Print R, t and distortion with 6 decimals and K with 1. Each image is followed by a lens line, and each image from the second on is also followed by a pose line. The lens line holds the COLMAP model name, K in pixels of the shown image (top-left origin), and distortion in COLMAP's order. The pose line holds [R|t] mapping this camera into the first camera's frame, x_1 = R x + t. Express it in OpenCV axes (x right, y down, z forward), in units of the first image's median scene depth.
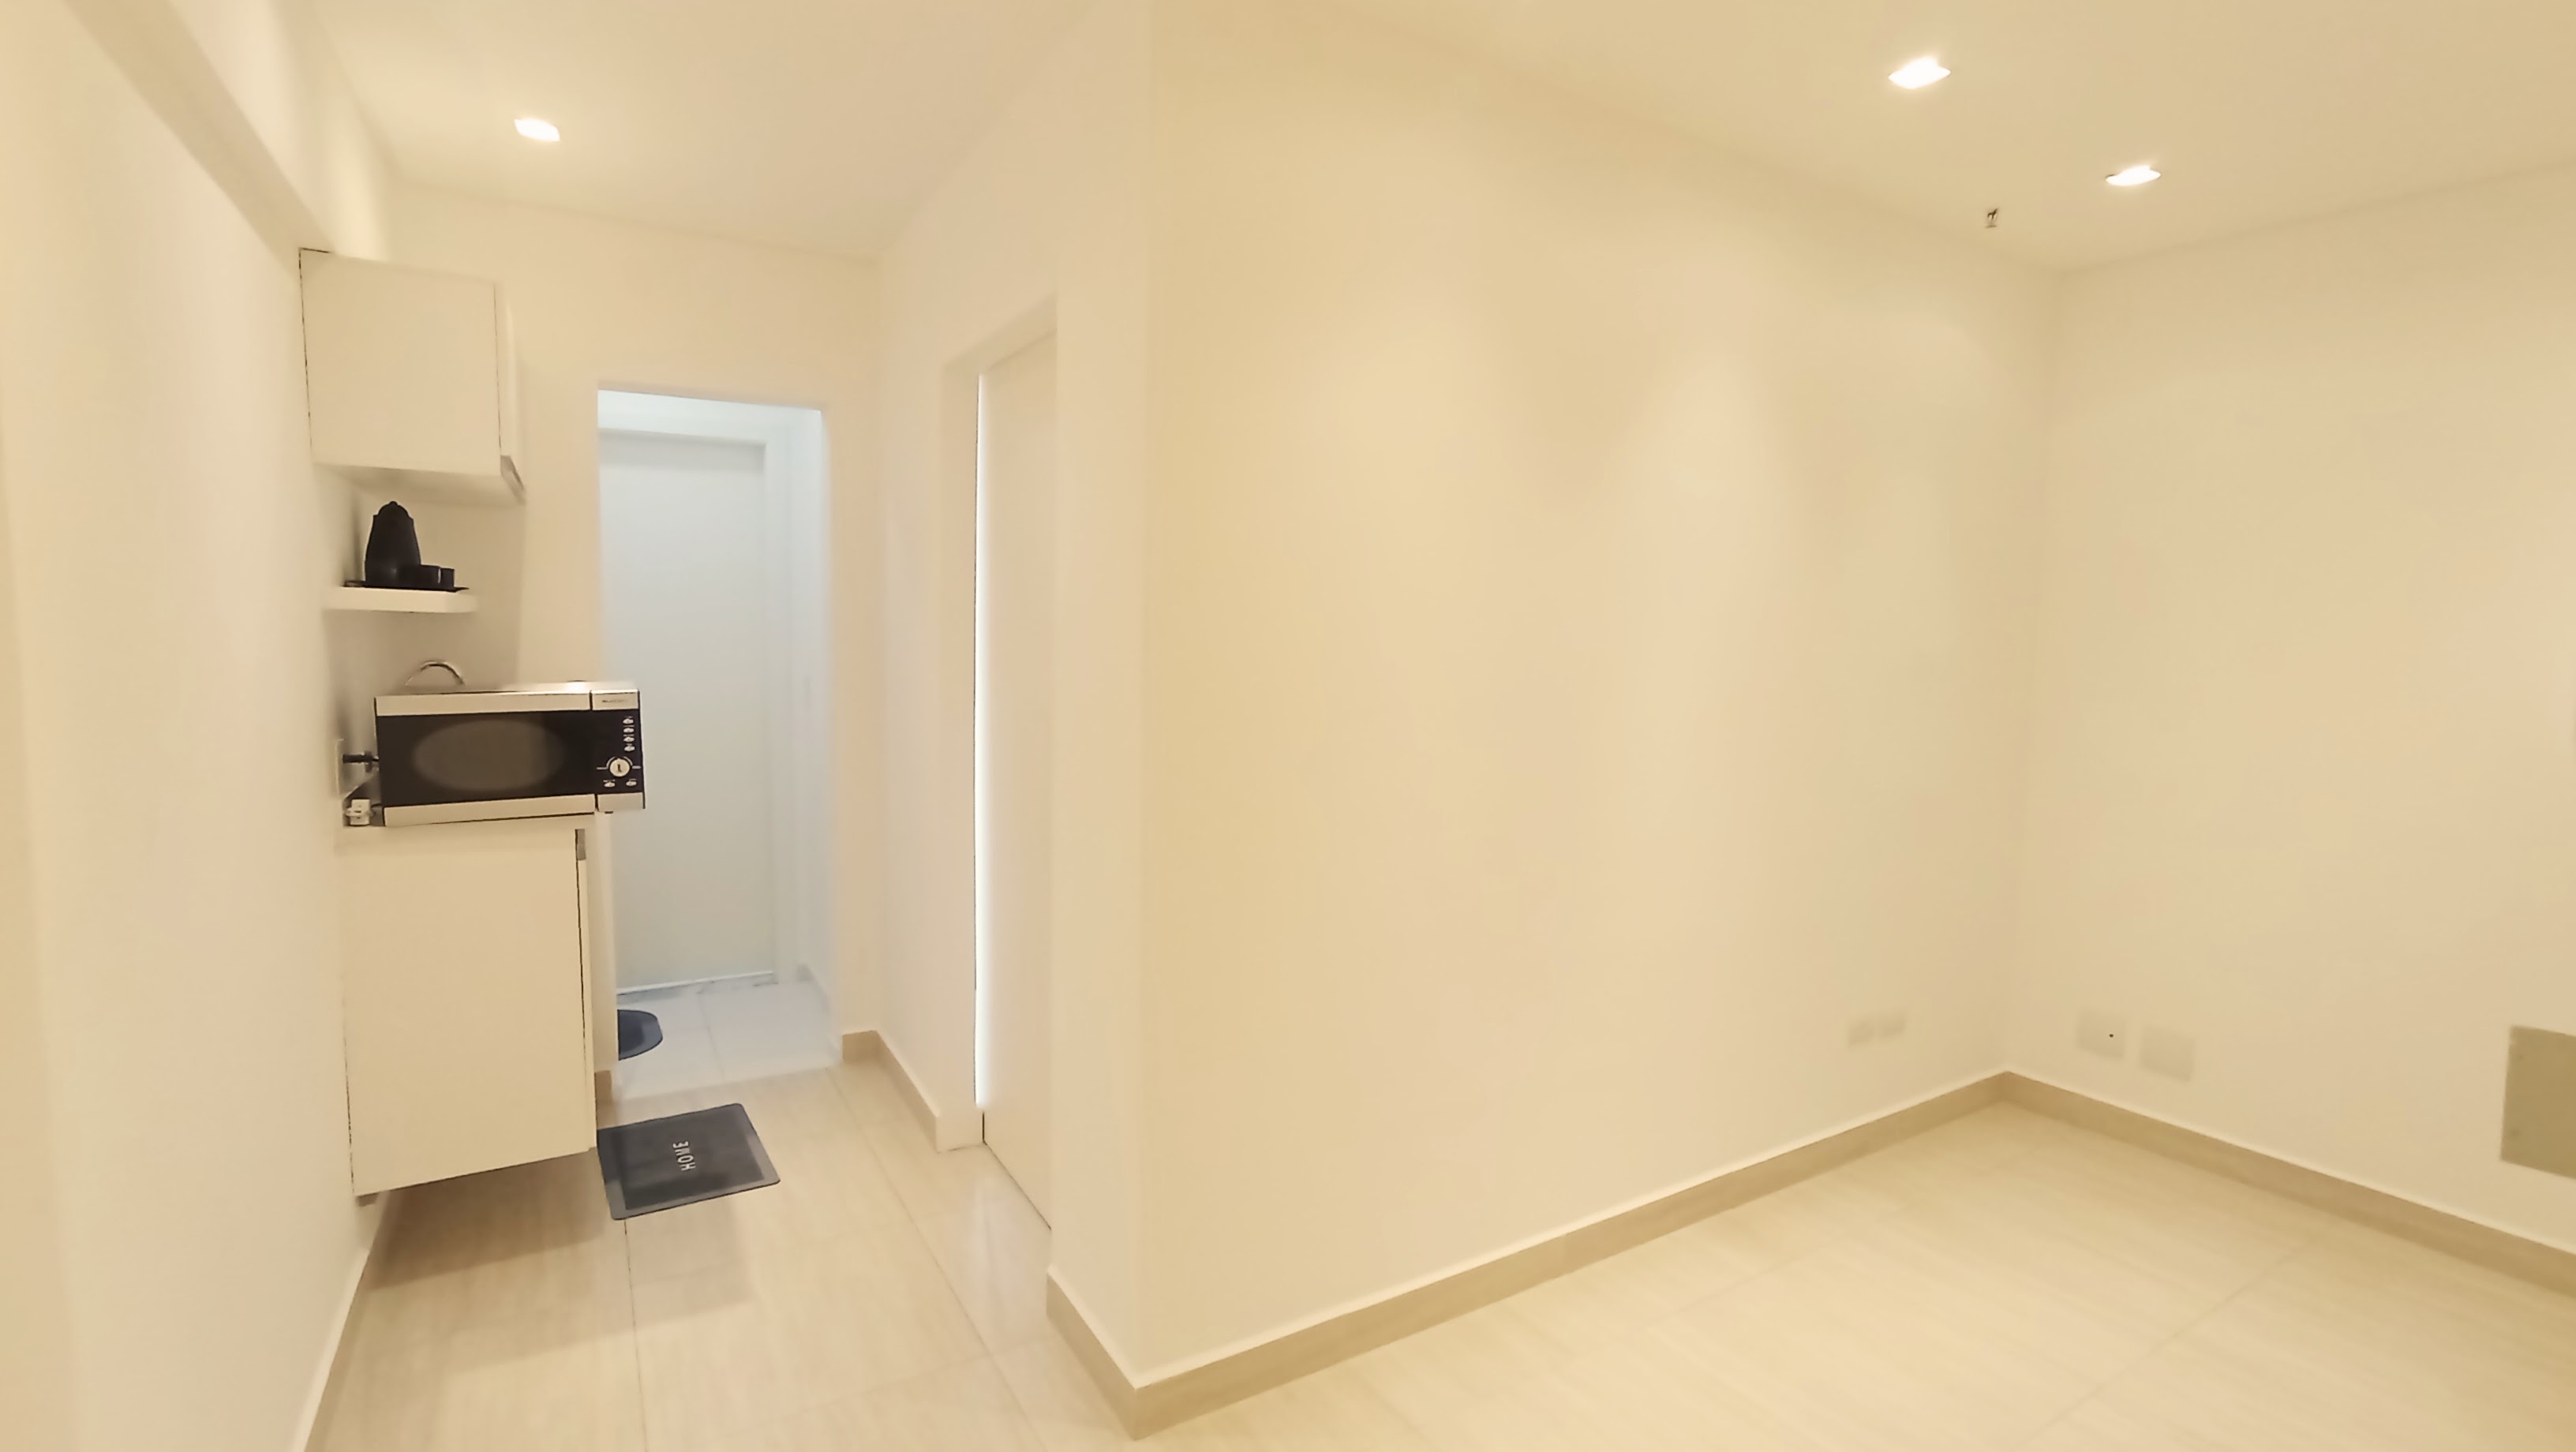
lens RADIAL K [[1184.1, 0, 1297.0], [0, 1184.1, 730.5], [0, 0, 1]] dist [-0.052813, 0.037106]
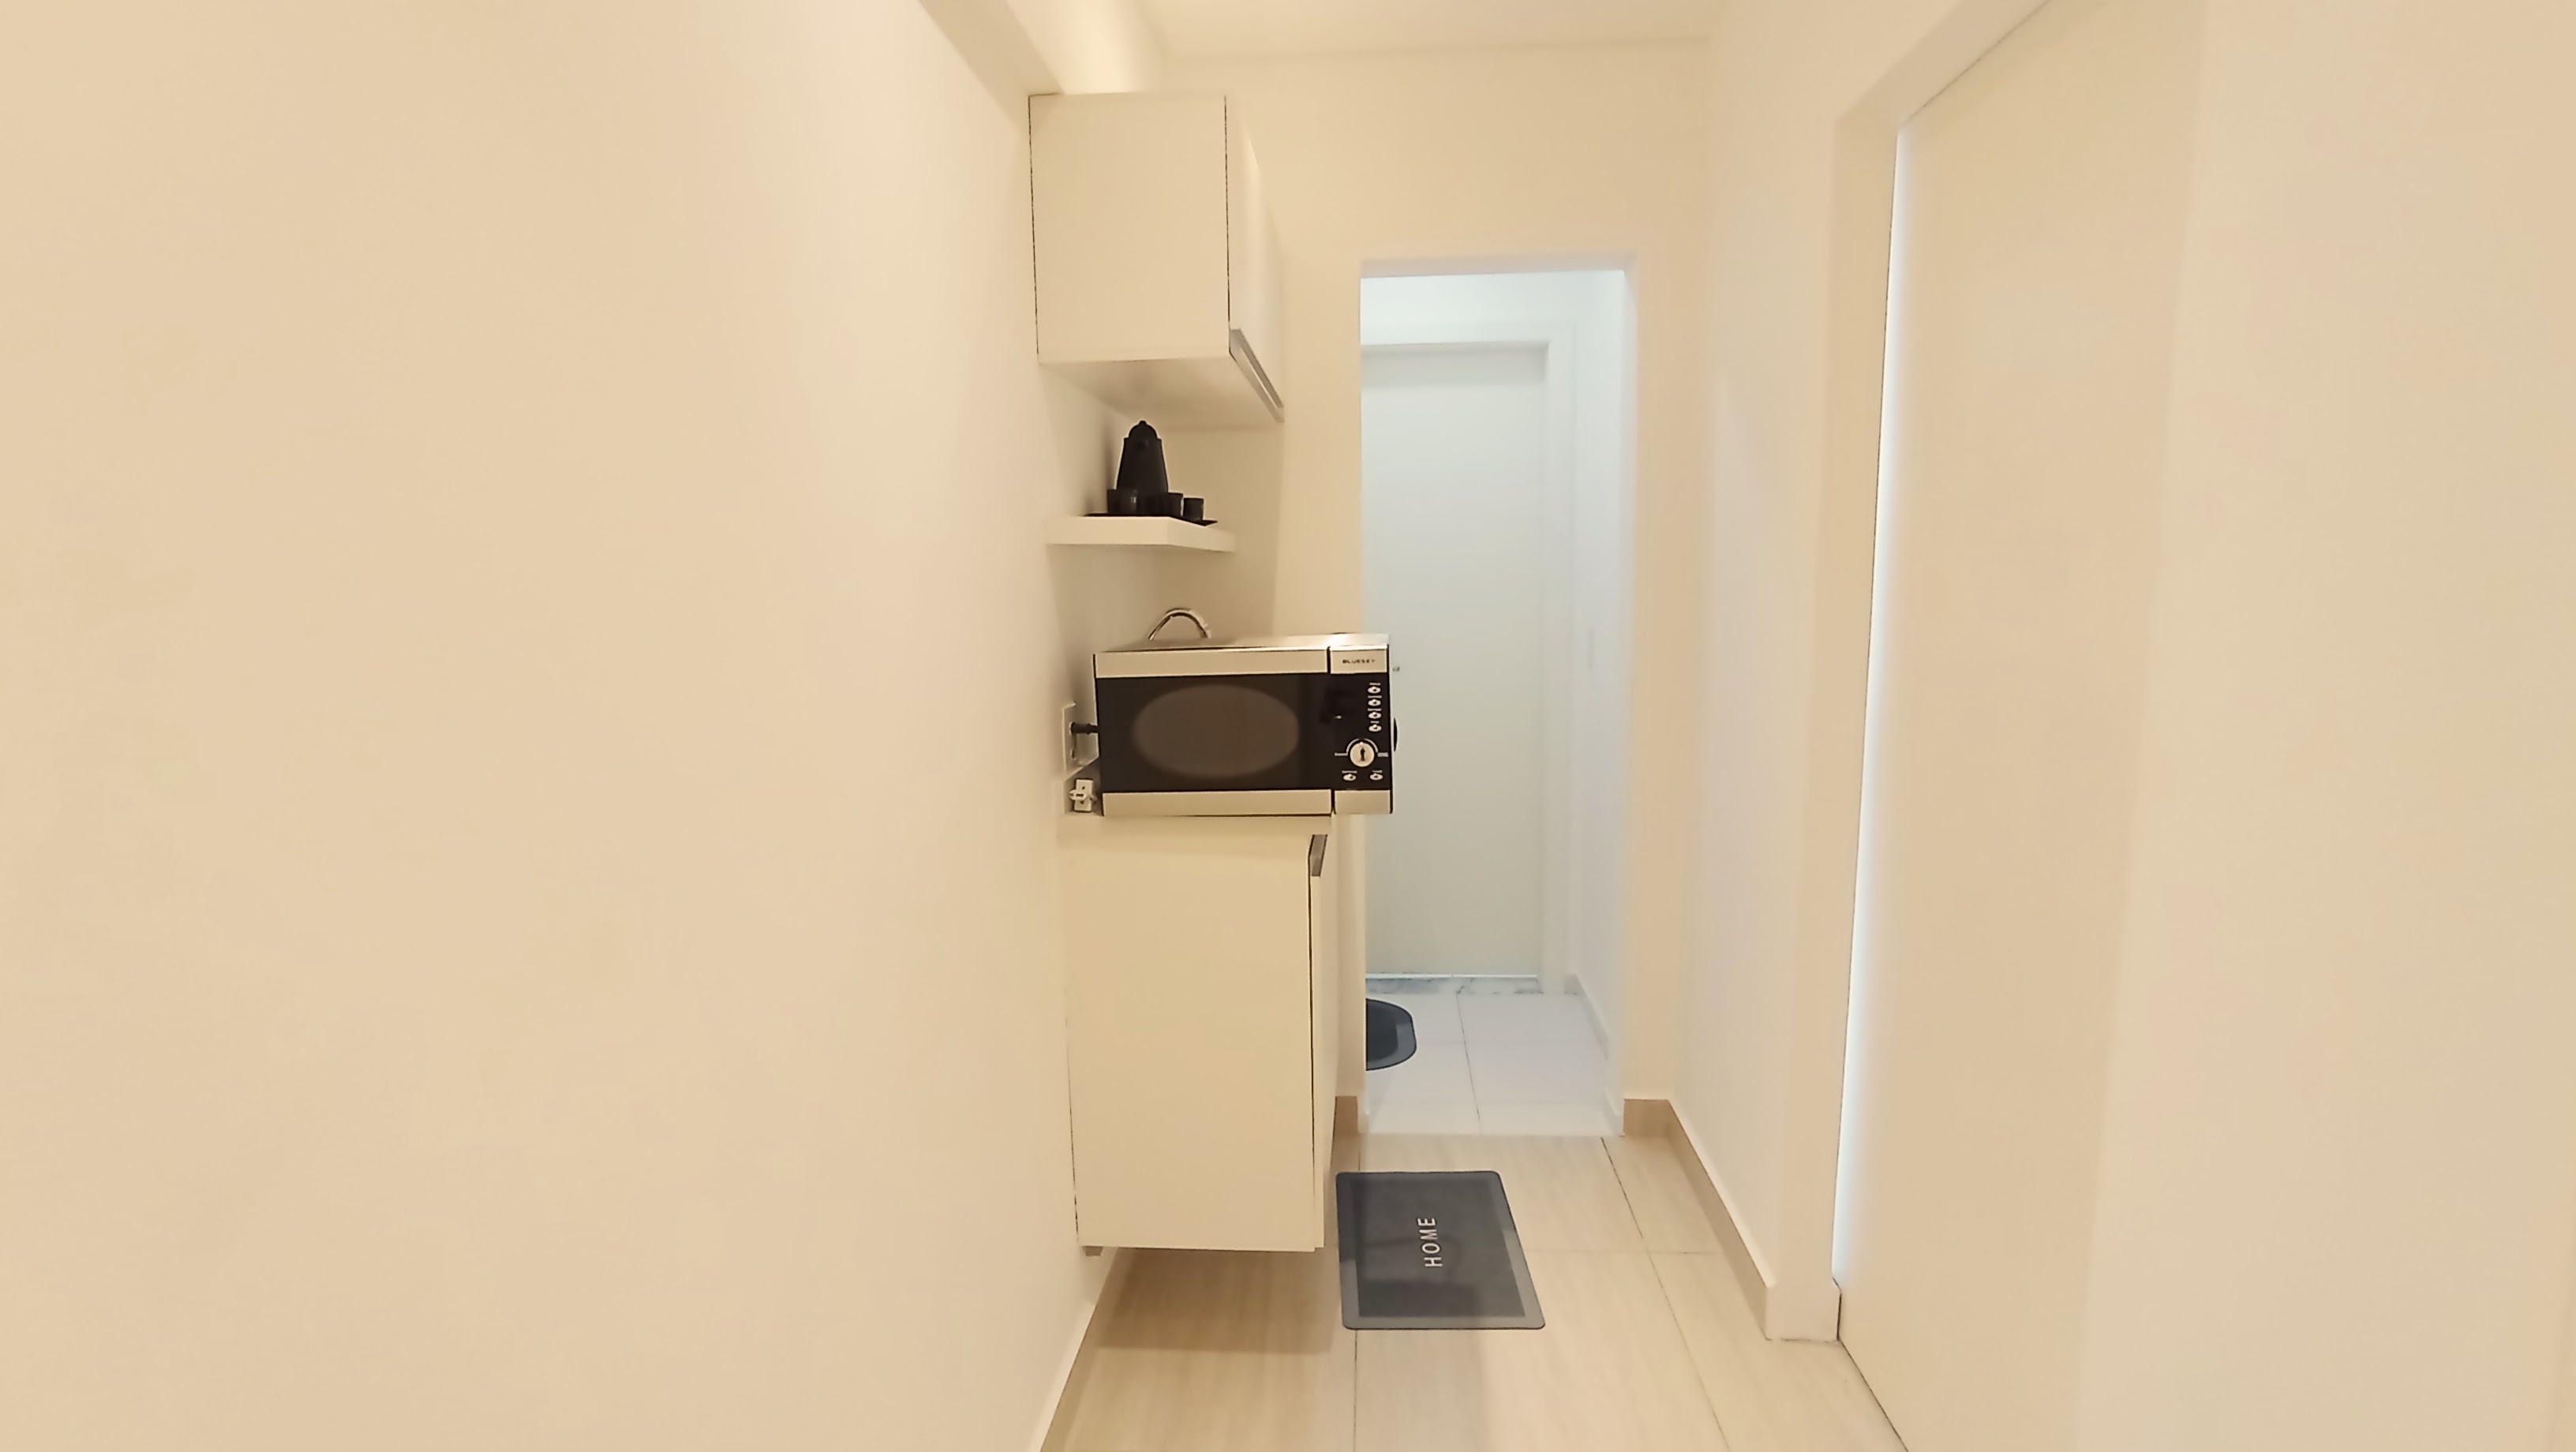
lens RADIAL K [[1184.1, 0, 1297.0], [0, 1184.1, 730.5], [0, 0, 1]] dist [-0.052813, 0.037106]
pose [[0.816319, 0.043388, -0.575969, -0.178044], [-0.020581, 0.998726, 0.046064, -0.013838], [0.577234, -0.025749, 0.816172, 0.350542]]
